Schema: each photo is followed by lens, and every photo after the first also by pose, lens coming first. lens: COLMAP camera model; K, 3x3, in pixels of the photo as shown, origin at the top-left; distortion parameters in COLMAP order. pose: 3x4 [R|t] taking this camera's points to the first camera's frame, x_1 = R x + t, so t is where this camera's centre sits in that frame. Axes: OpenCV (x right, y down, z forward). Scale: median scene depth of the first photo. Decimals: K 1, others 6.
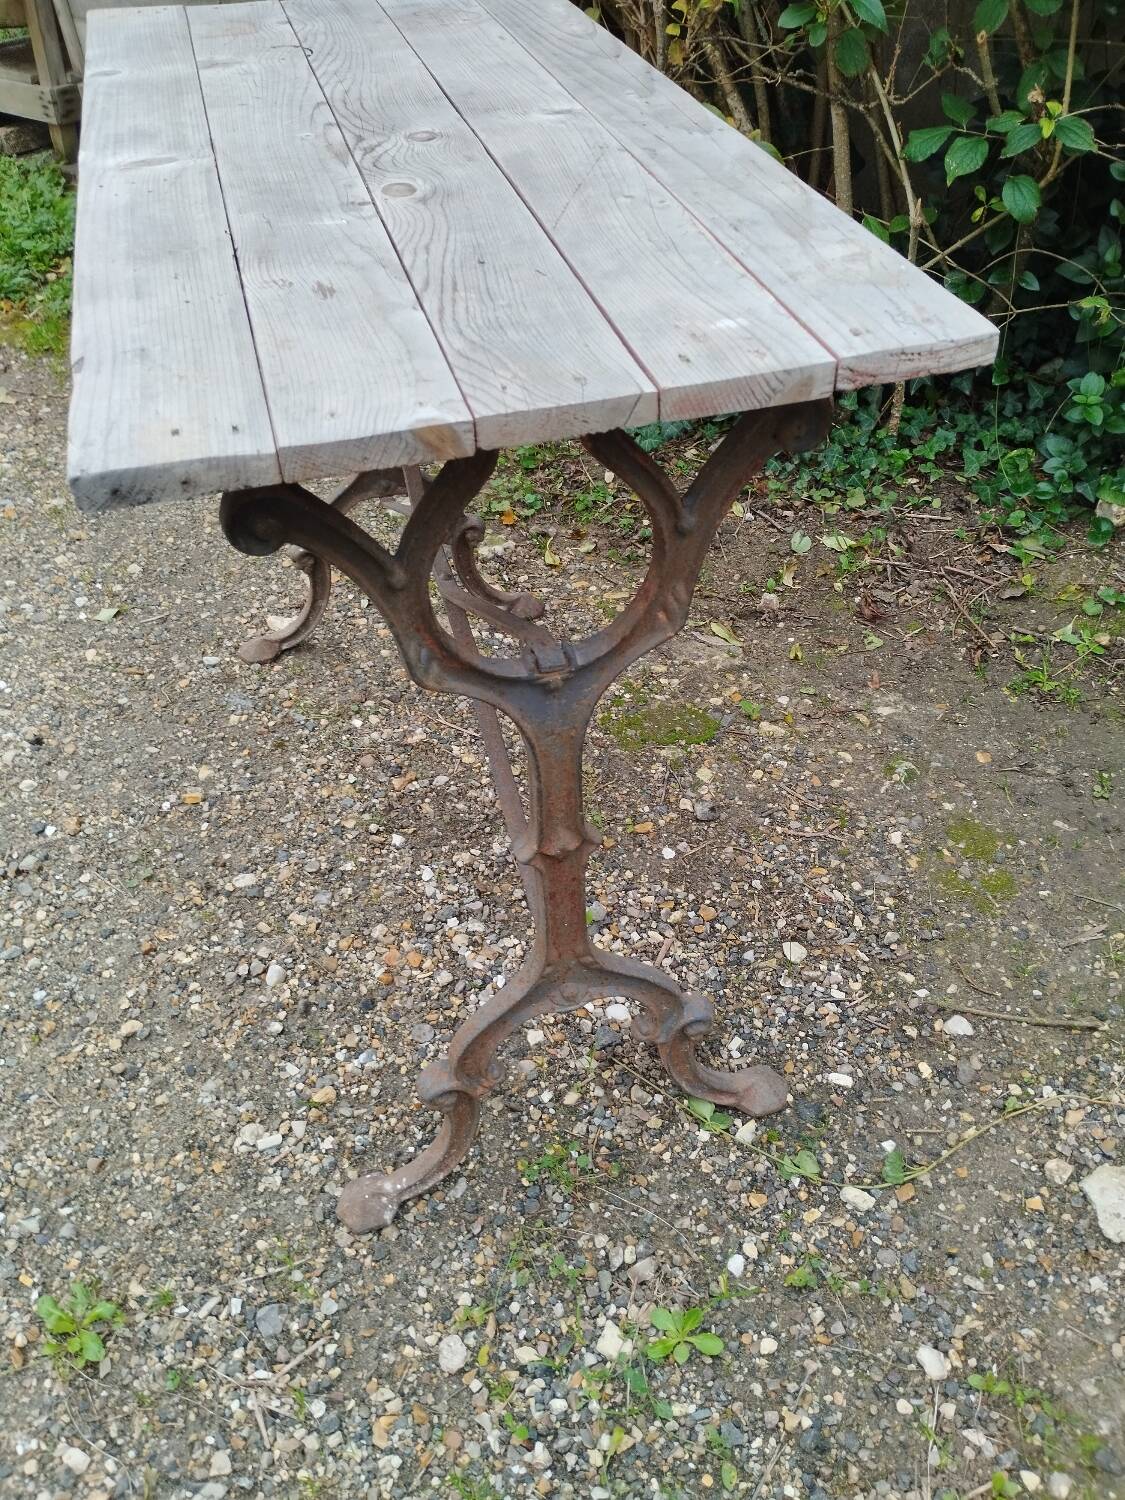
lens RADIAL K [[1268.6, 0, 575.0], [0, 1268.6, 754.1], [0, 0, 1]] dist [0.066630, -0.085989]
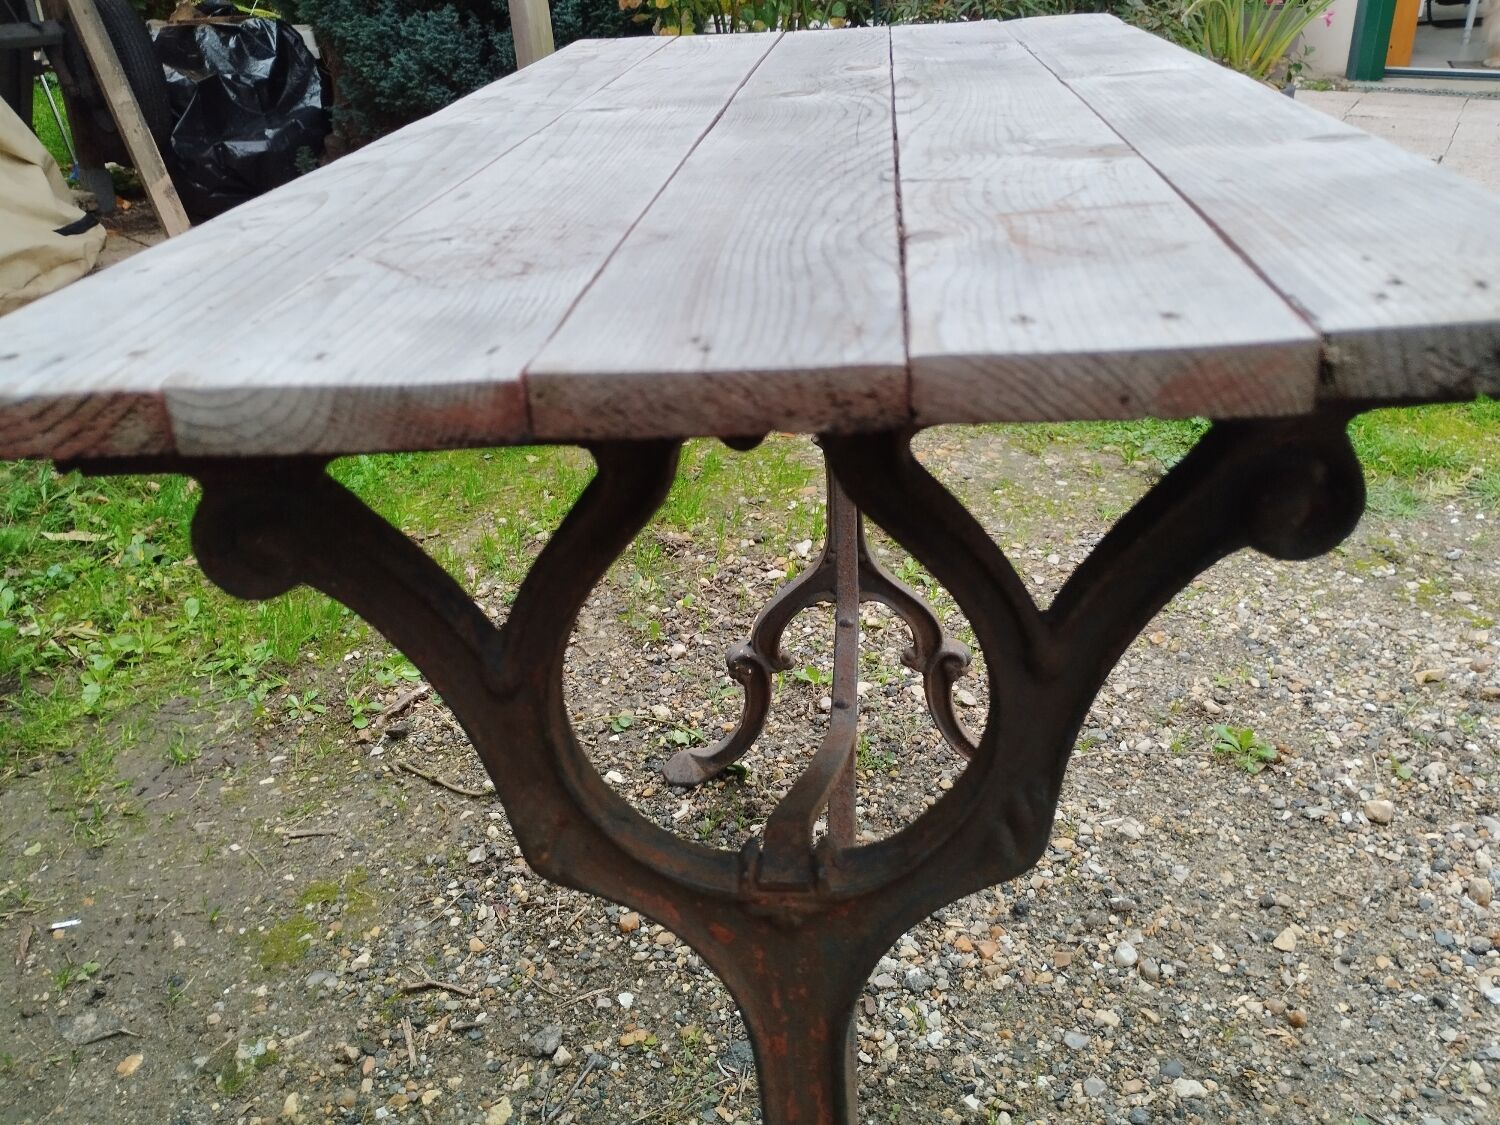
lens RADIAL K [[1268.6, 0, 765.1], [0, 1268.6, 589.1], [0, 0, 1]] dist [0.066630, -0.085989]
pose [[-0.947326, -0.082811, 0.309378, -0.233304], [0.261220, 0.359120, 0.895989, -0.705119], [-0.185302, 0.929610, -0.318572, 1.014823]]
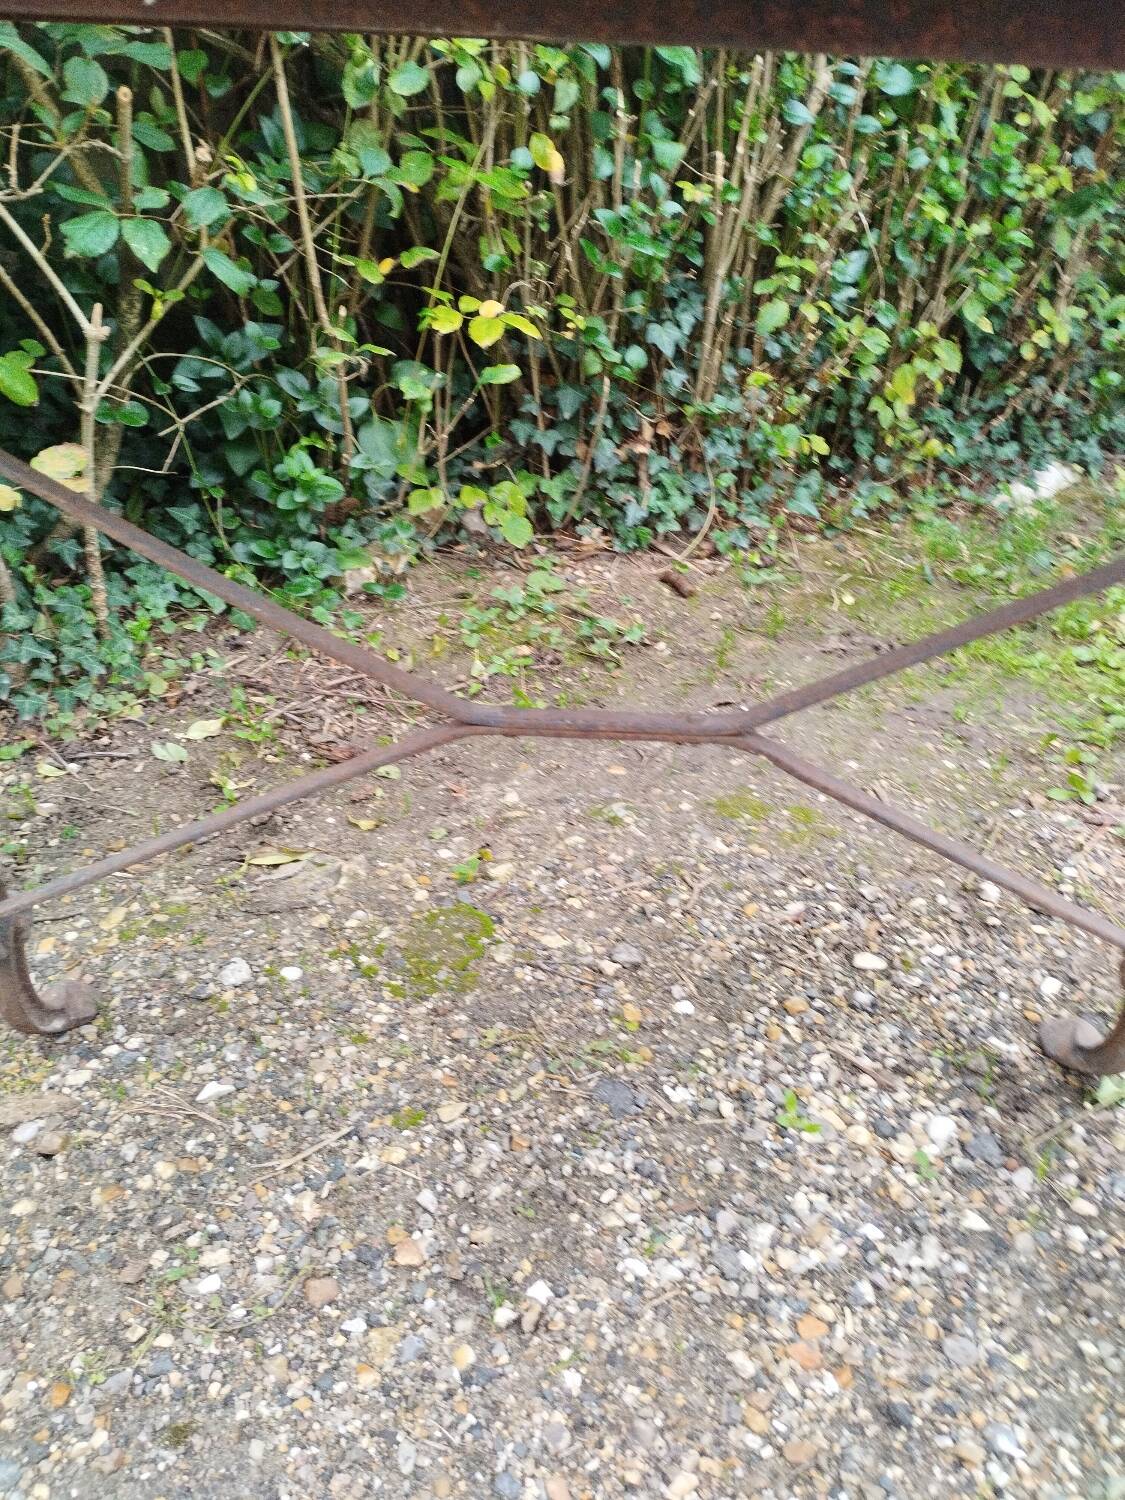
lens RADIAL K [[1268.6, 0, 557.0], [0, 1268.6, 737.6], [0, 0, 1]] dist [0.066630, -0.085989]
pose [[0.305457, -0.425190, 0.852003, -0.539196], [0.594832, 0.783906, 0.177949, -0.233398], [-0.743553, 0.452443, 0.492366, 0.616902]]
